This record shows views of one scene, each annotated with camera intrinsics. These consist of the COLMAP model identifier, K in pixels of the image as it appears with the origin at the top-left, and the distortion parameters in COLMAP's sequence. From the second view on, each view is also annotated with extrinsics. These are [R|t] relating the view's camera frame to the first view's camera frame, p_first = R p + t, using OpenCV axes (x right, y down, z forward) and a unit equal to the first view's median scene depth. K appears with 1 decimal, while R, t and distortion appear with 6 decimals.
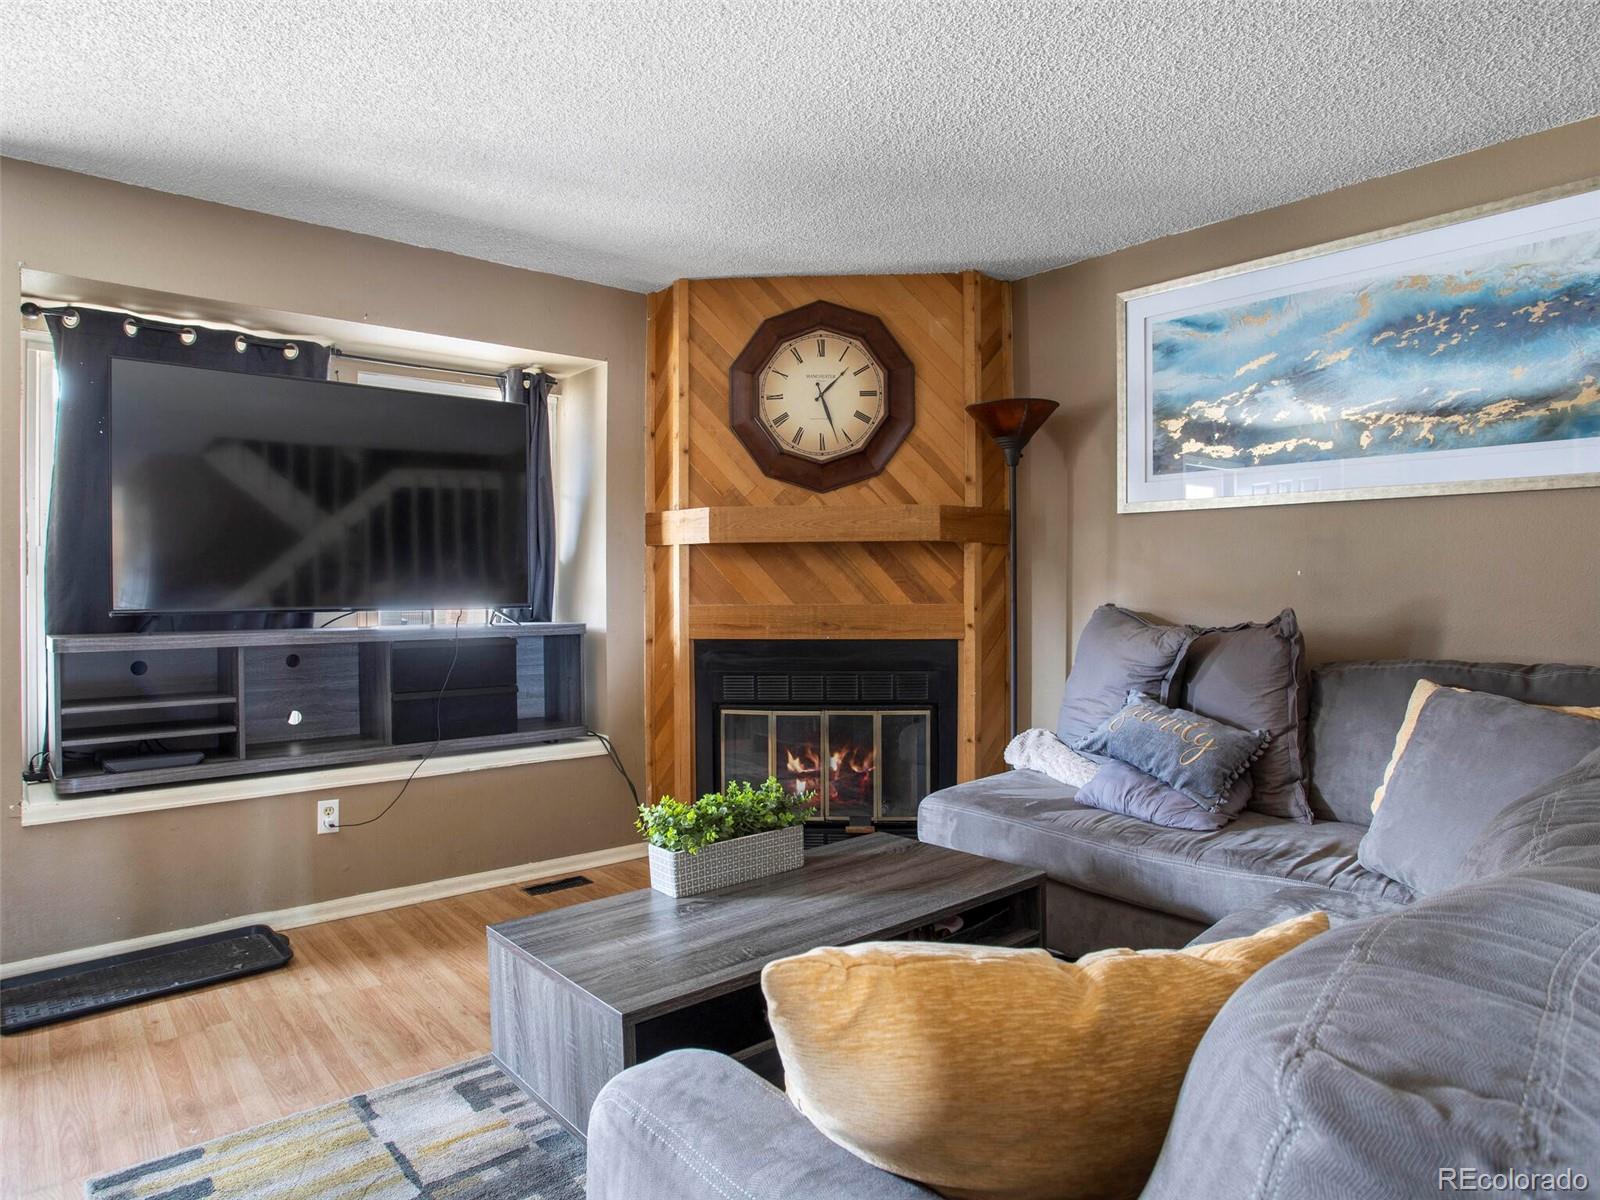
lens RADIAL K [[965.5, 0, 793.4], [0, 965.5, 586.0], [0, 0, 1]] dist [-0.067545, 0.024427]
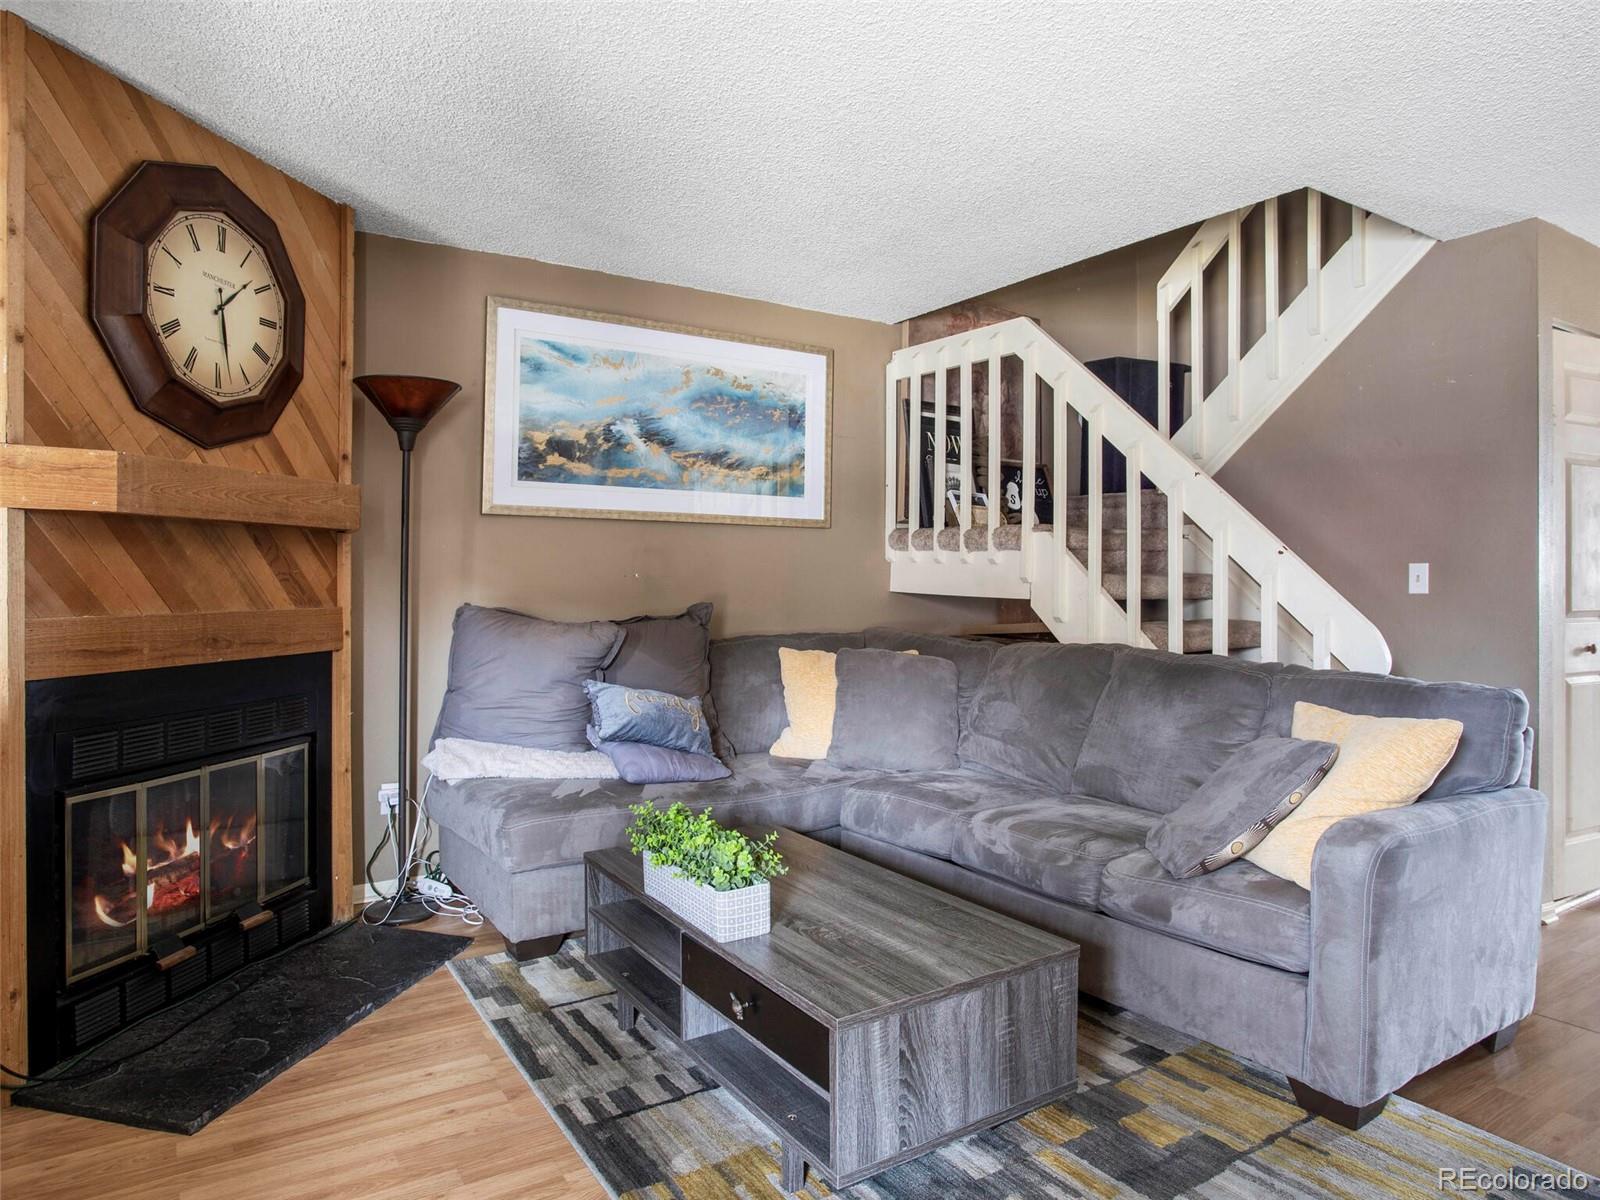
lens RADIAL K [[1008.8, 0, 790.4], [0, 1008.8, 591.5], [0, 0, 1]] dist [-0.068237, 0.024754]
pose [[0.128123, -0.005478, 0.991743, -0.665659], [-0.001109, 0.999983, 0.005667, 0.000061], [-0.991758, -0.001826, 0.128115, 0.545818]]
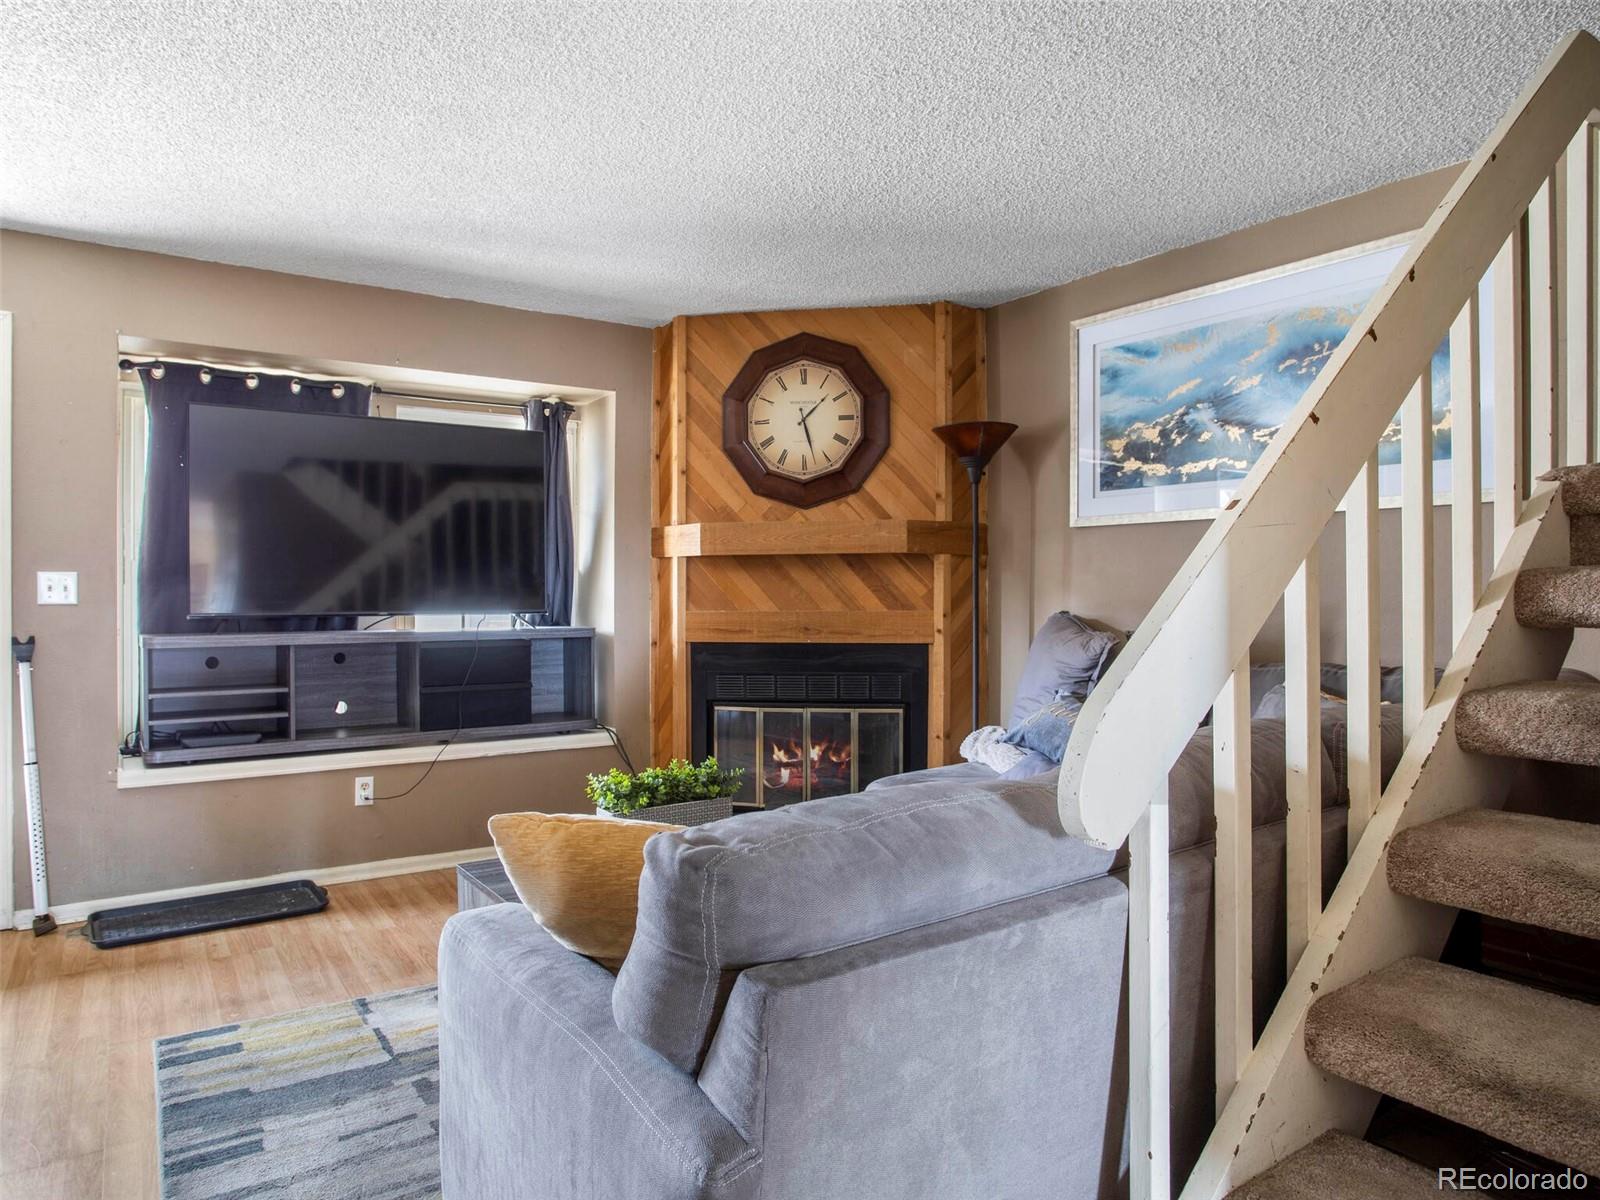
lens RADIAL K [[1008.8, 0, 790.4], [0, 1008.8, 591.5], [0, 0, 1]] dist [-0.068237, 0.024754]
pose [[0.994749, 0.001273, -0.102339, 0.142137], [-0.001460, 0.999997, -0.001753, -0.001020], [0.102336, 0.001894, 0.994748, -0.150329]]
